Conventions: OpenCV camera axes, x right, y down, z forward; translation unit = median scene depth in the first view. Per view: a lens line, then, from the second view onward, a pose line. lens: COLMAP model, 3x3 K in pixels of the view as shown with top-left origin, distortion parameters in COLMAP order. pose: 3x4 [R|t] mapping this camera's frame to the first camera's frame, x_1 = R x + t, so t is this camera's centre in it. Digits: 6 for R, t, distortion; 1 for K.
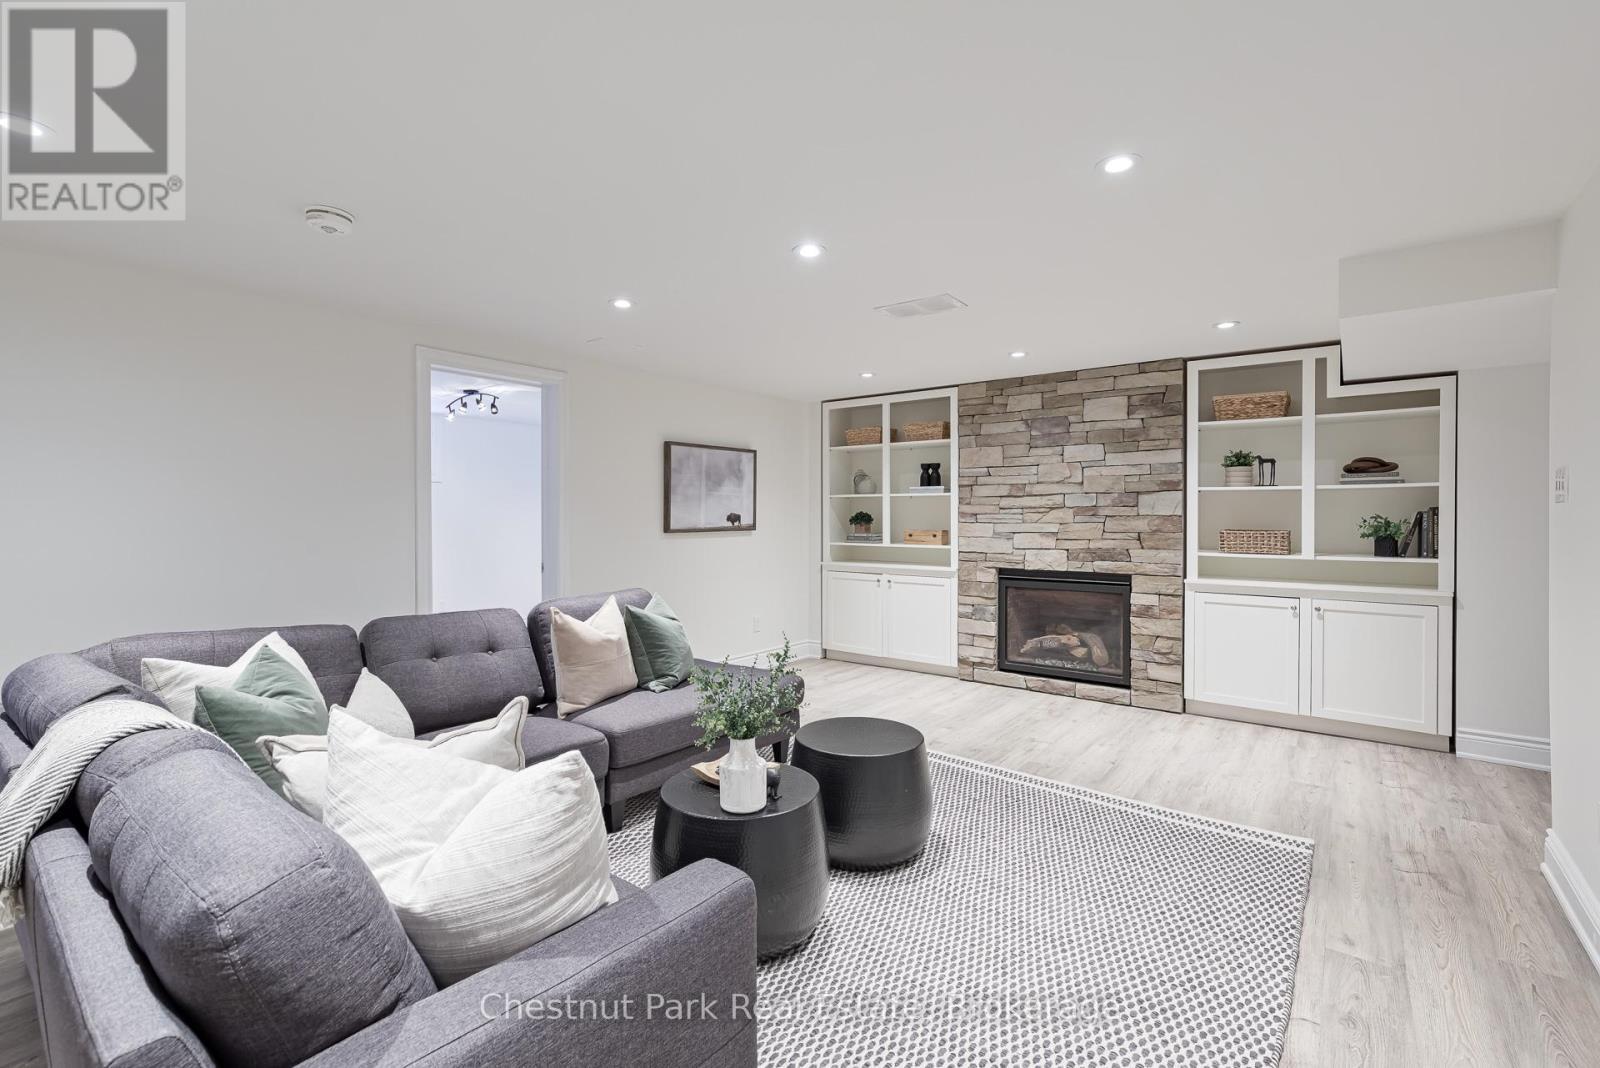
lens RADIAL K [[729.7, 0, 800.0], [0, 729.7, 534.0], [0, 0, 1]] dist [0.010971, 0.000126]
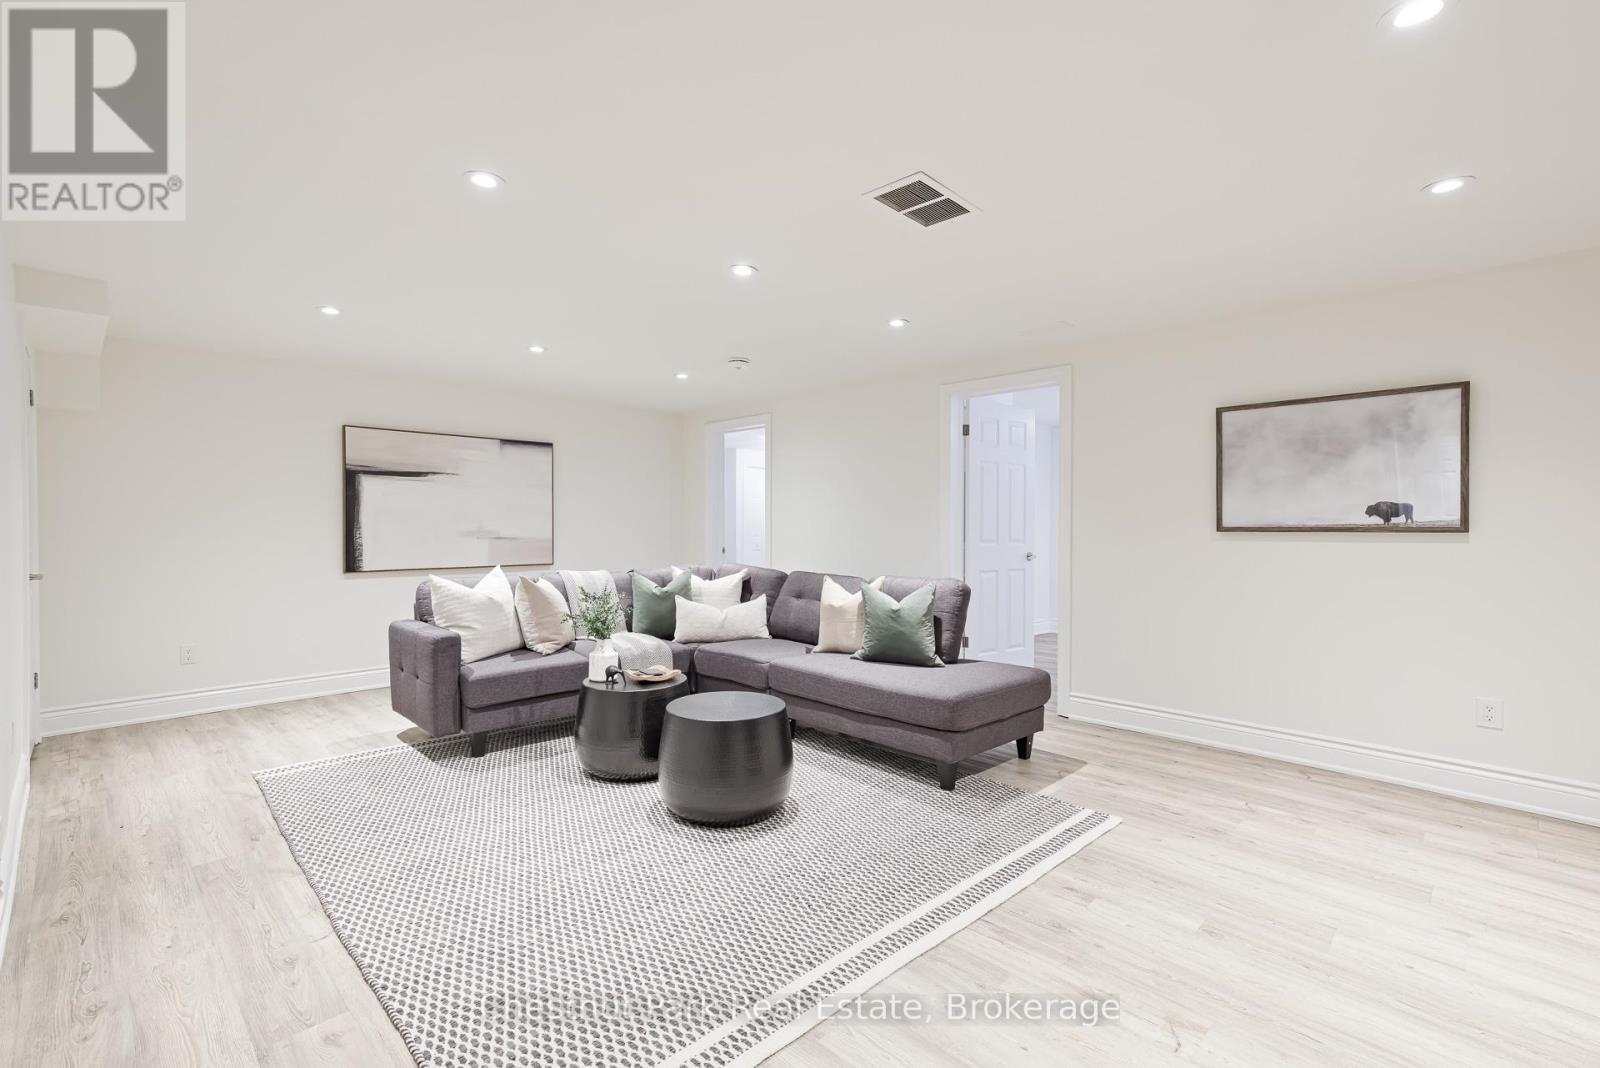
lens RADIAL K [[729.7, 0, 800.0], [0, 729.7, 534.0], [0, 0, 1]] dist [0.010971, 0.000126]
pose [[-0.141155, 0.007224, -0.989961, 1.080362], [-0.028437, 0.999531, 0.011349, 0.007736], [0.989579, 0.029754, -0.140883, 1.190325]]
